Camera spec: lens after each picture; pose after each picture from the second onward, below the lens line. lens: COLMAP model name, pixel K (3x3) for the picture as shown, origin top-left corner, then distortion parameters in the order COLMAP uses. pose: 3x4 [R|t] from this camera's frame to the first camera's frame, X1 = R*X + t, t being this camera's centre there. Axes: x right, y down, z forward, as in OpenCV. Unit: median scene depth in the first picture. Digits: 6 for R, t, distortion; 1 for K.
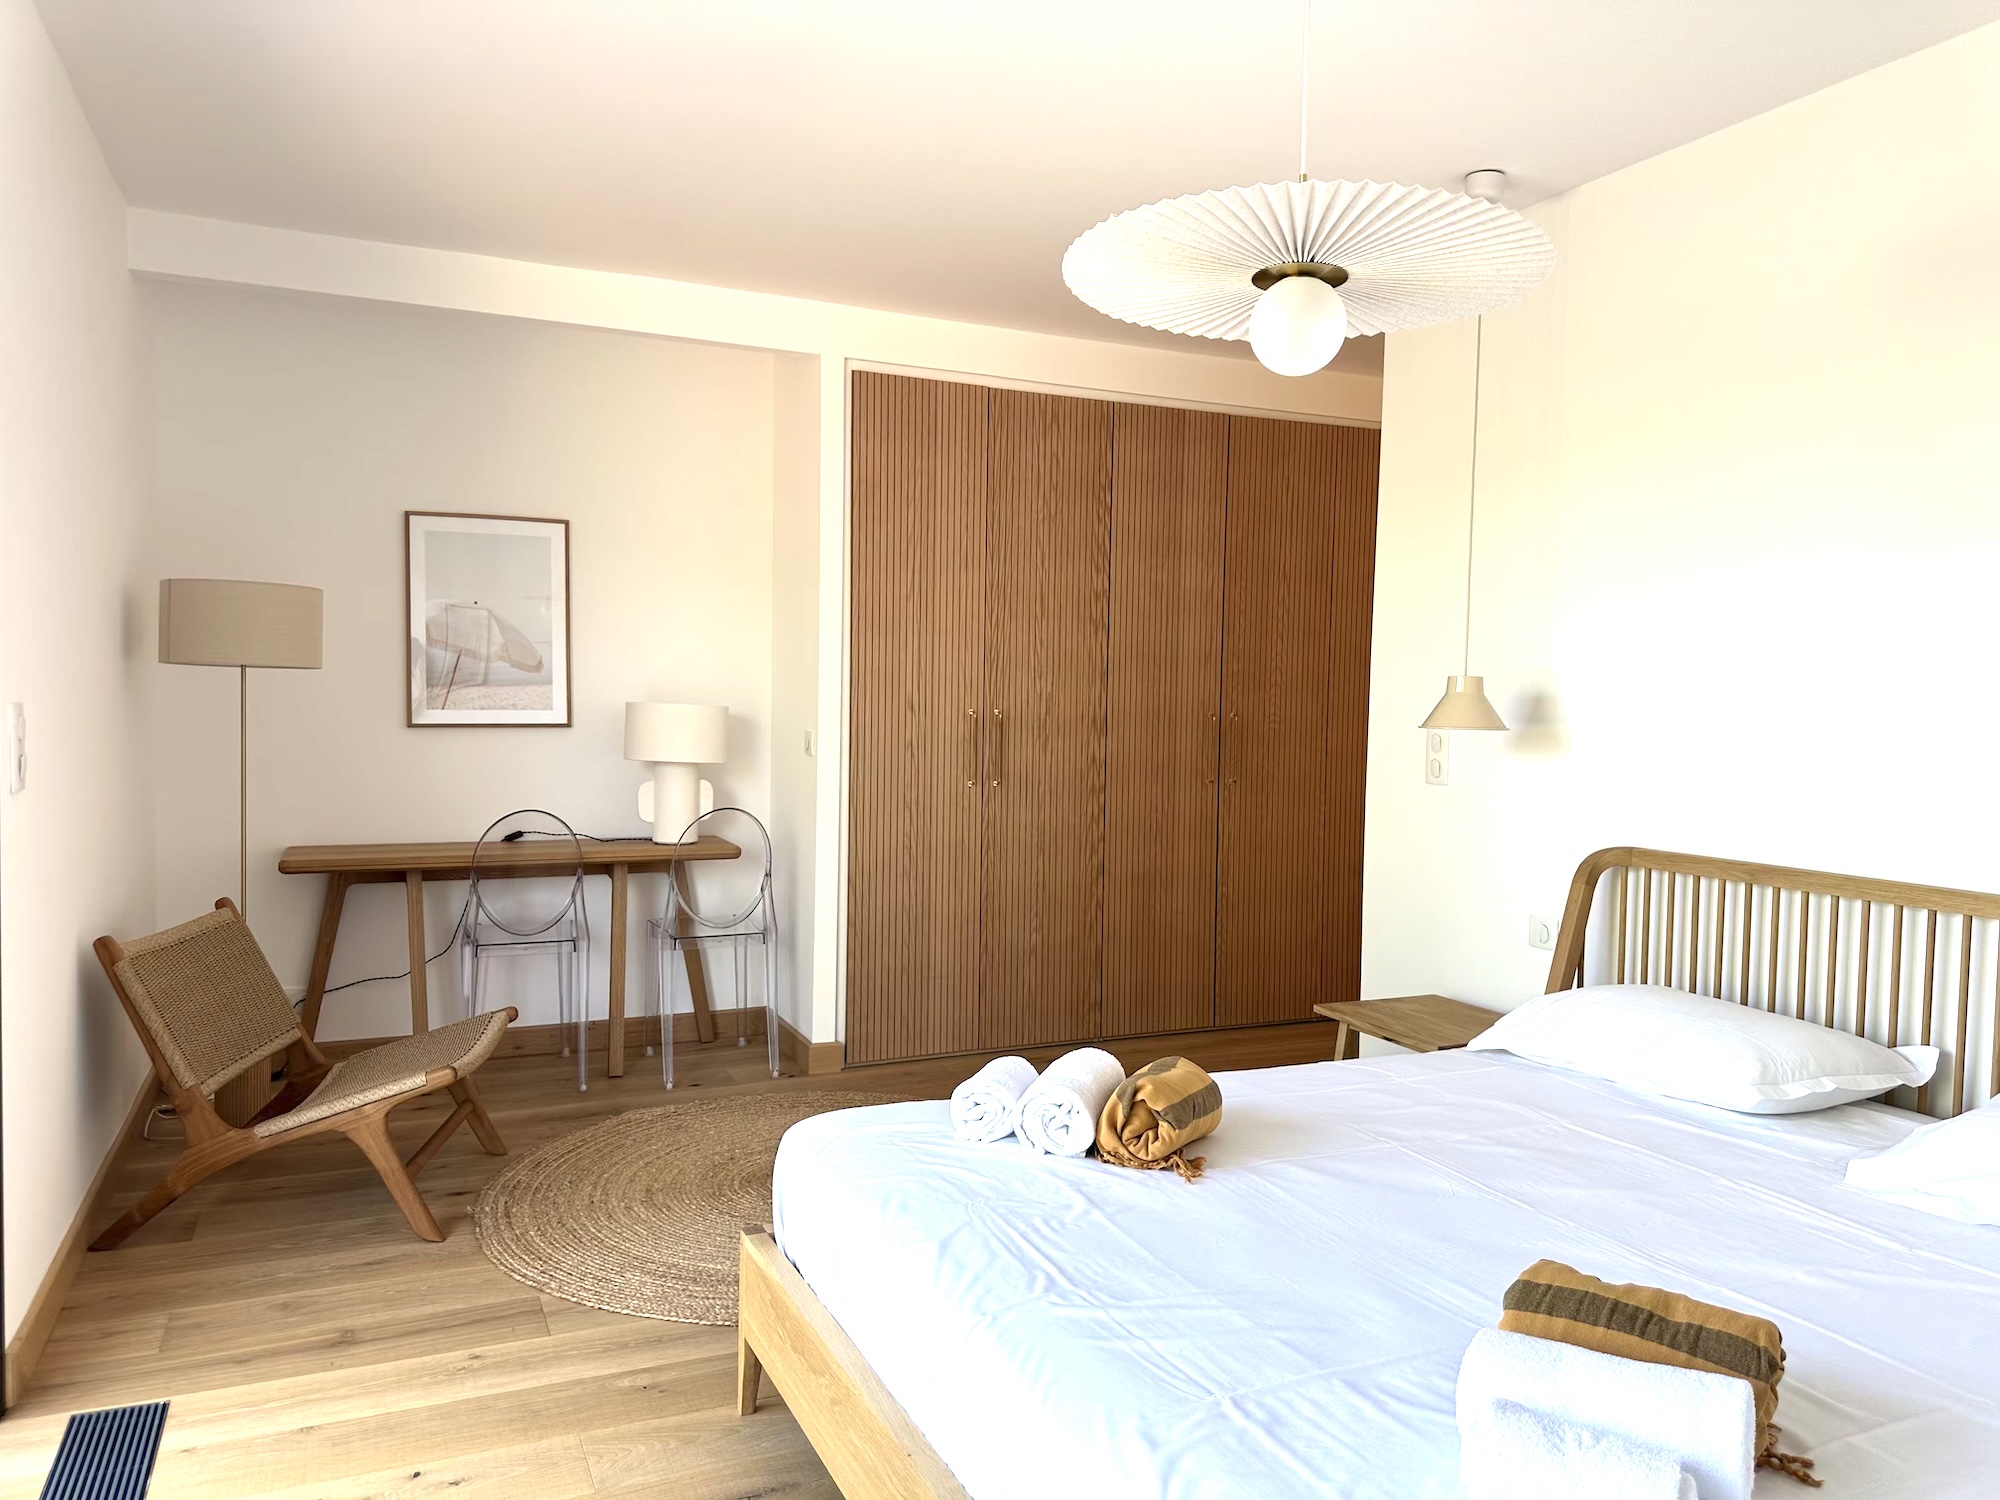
lens RADIAL K [[1397.6, 0, 991.2], [0, 1397.6, 750.1], [0, 0, 1]] dist [0.060820, -0.069695]
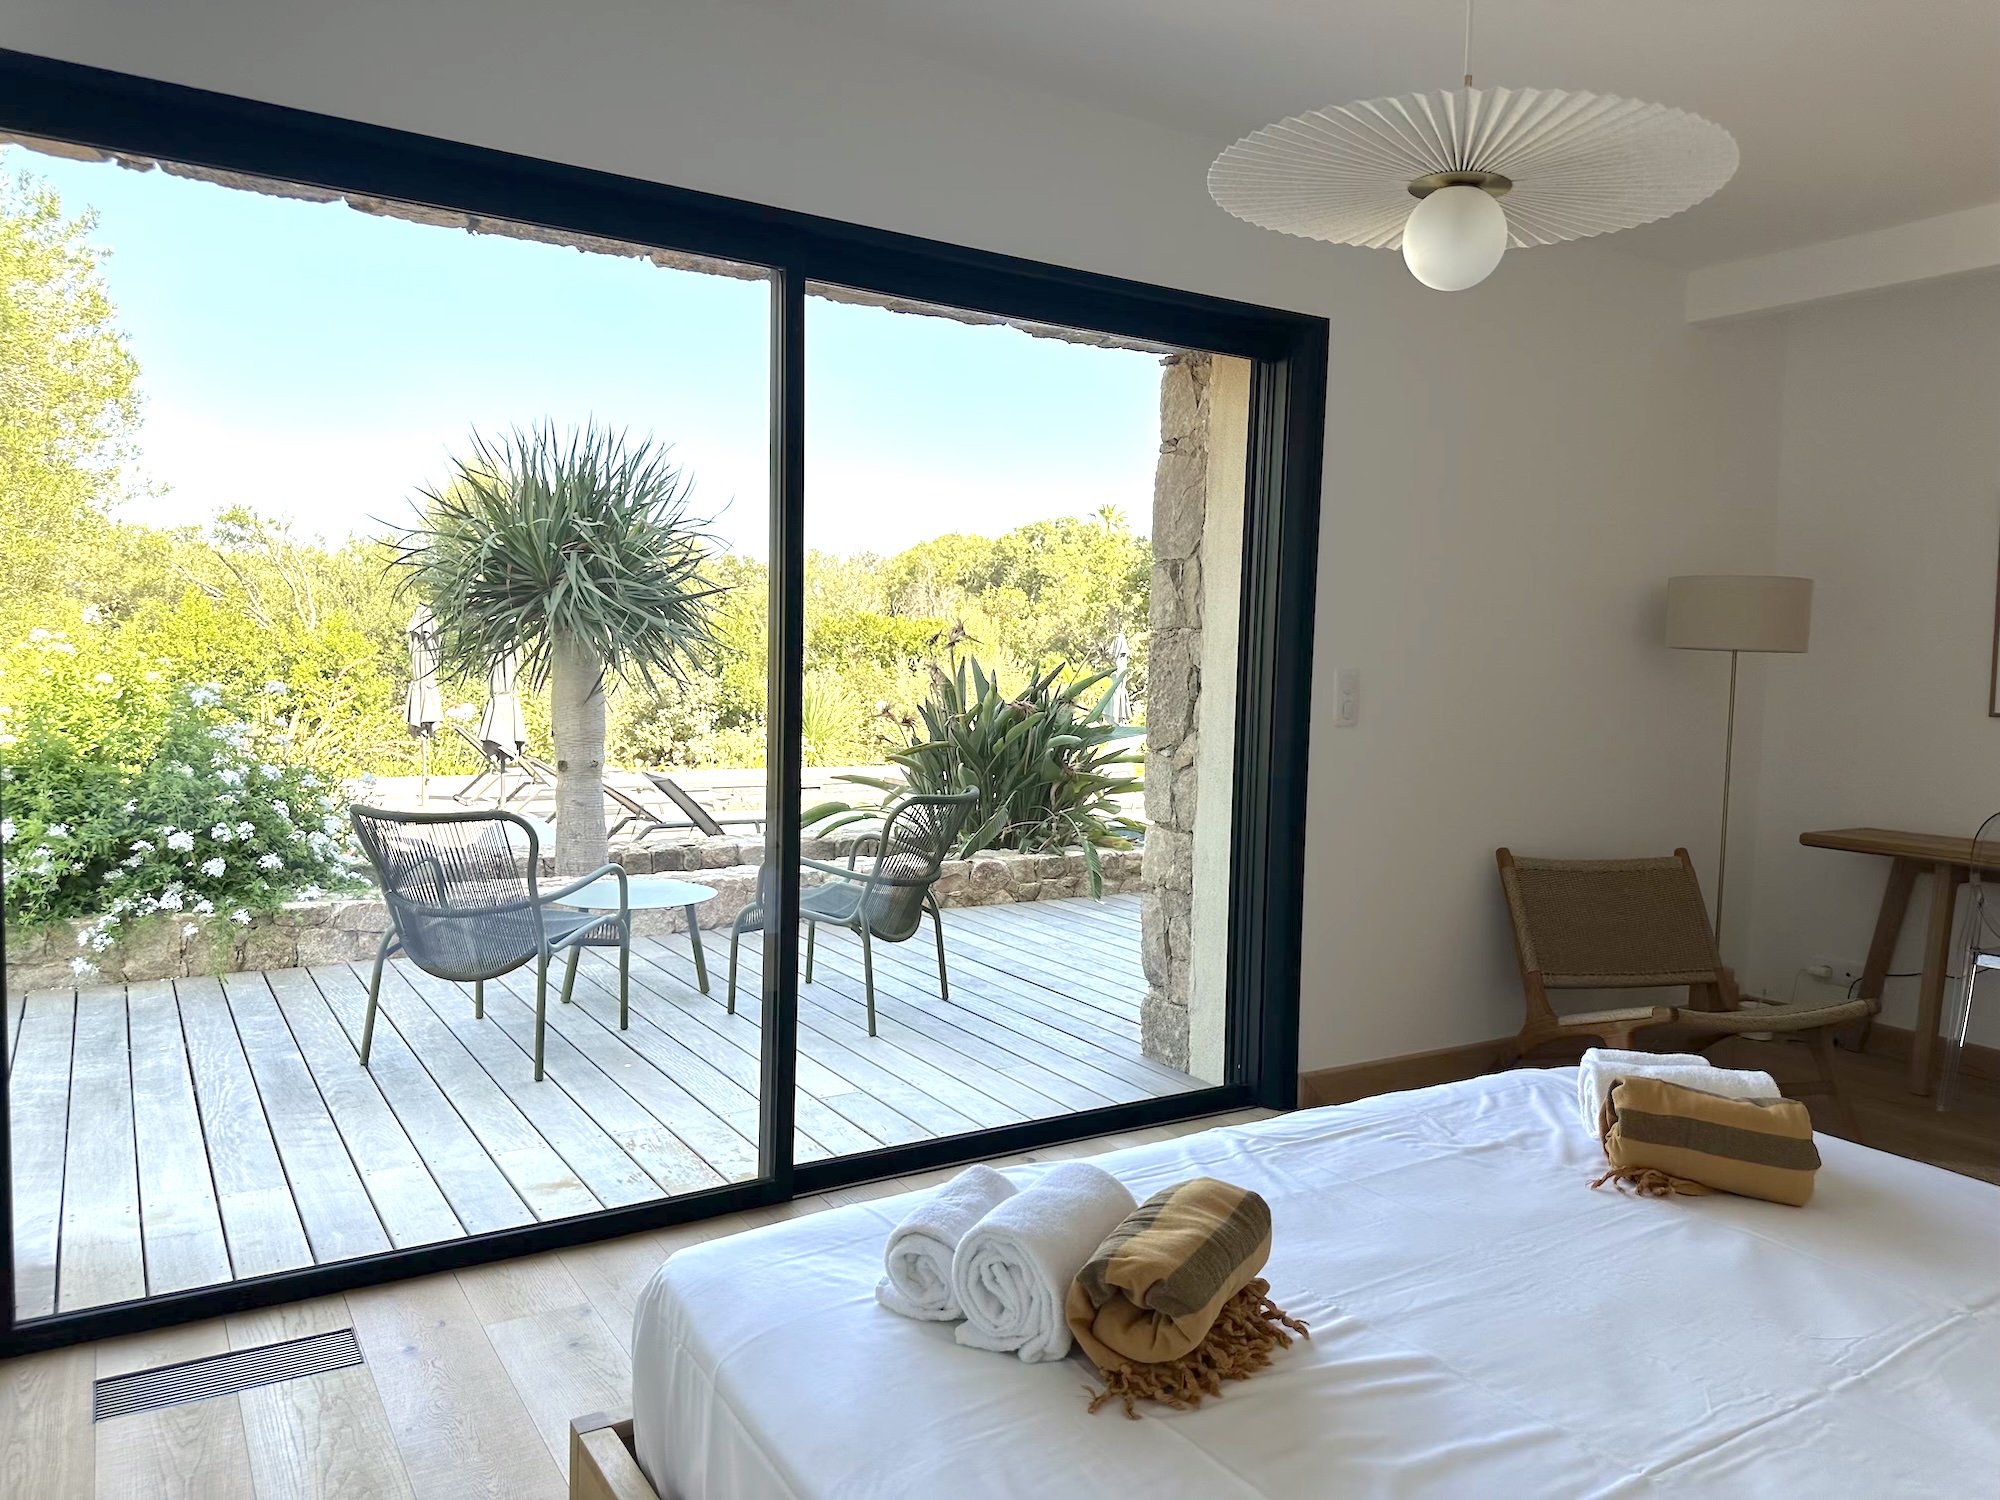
lens RADIAL K [[1397.6, 0, 1002.1], [0, 1397.6, 758.9], [0, 0, 1]] dist [0.060820, -0.069695]
pose [[0.152169, 0.060710, -0.986488, 0.871240], [-0.063114, 0.996671, 0.051601, 0.010340], [0.986337, 0.054409, 0.155495, 0.428294]]
